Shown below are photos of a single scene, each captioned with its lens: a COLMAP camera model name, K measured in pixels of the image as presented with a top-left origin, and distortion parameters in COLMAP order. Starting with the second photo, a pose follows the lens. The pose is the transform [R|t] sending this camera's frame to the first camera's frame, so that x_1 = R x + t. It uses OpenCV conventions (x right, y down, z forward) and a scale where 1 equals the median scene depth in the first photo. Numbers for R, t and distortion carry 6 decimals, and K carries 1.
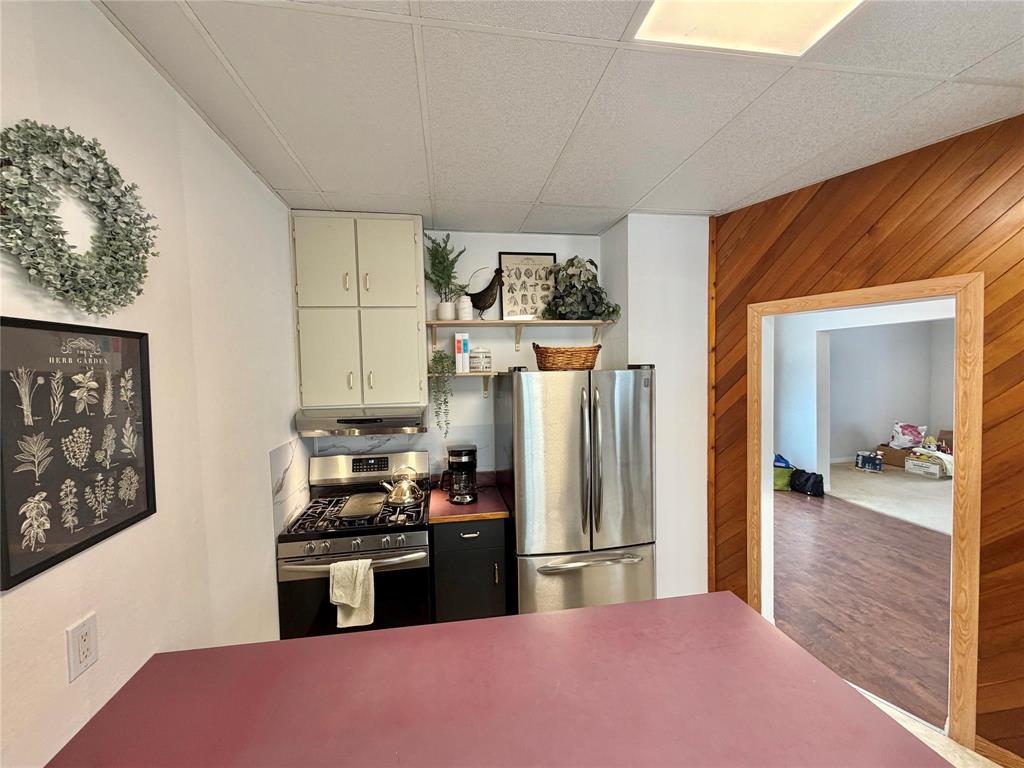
lens RADIAL K [[410.6, 0, 508.9], [0, 410.6, 383.1], [0, 0, 1]] dist [0.001443, 0.000017]
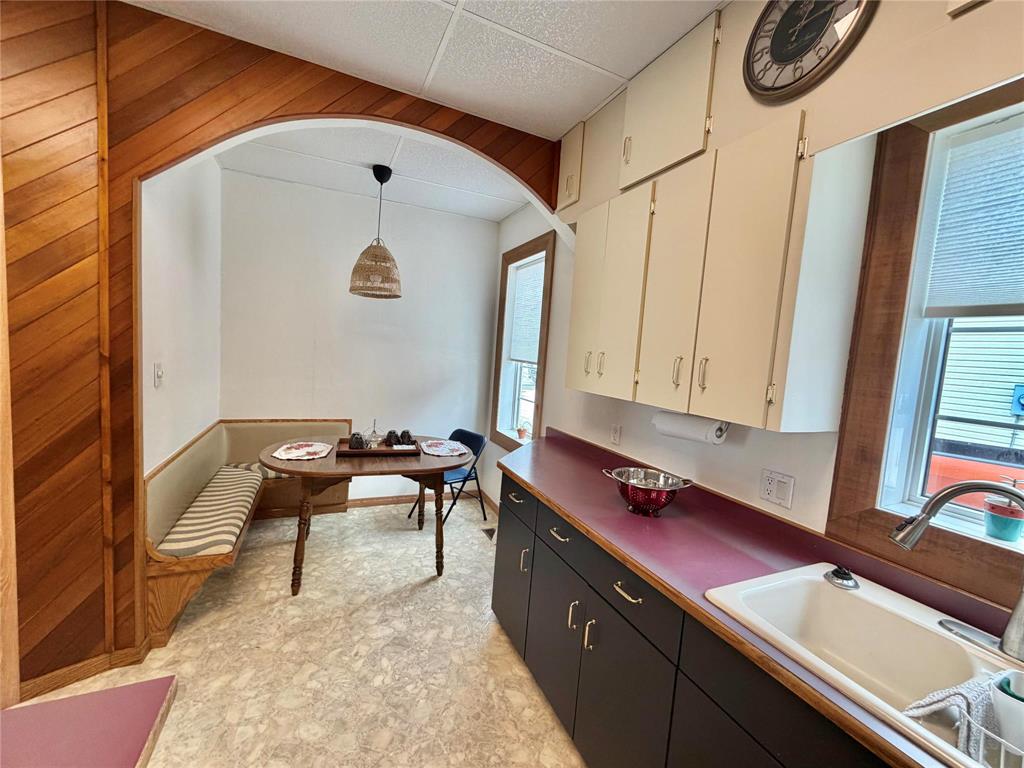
lens RADIAL K [[410.6, 0, 510.5], [0, 410.6, 383.8], [0, 0, 1]] dist [0.001443, 0.000017]
pose [[-0.262396, -0.079711, 0.961662, 0.108762], [-0.029017, 0.996783, 0.074704, 0.197849], [-0.964524, -0.008303, -0.263865, 0.366329]]
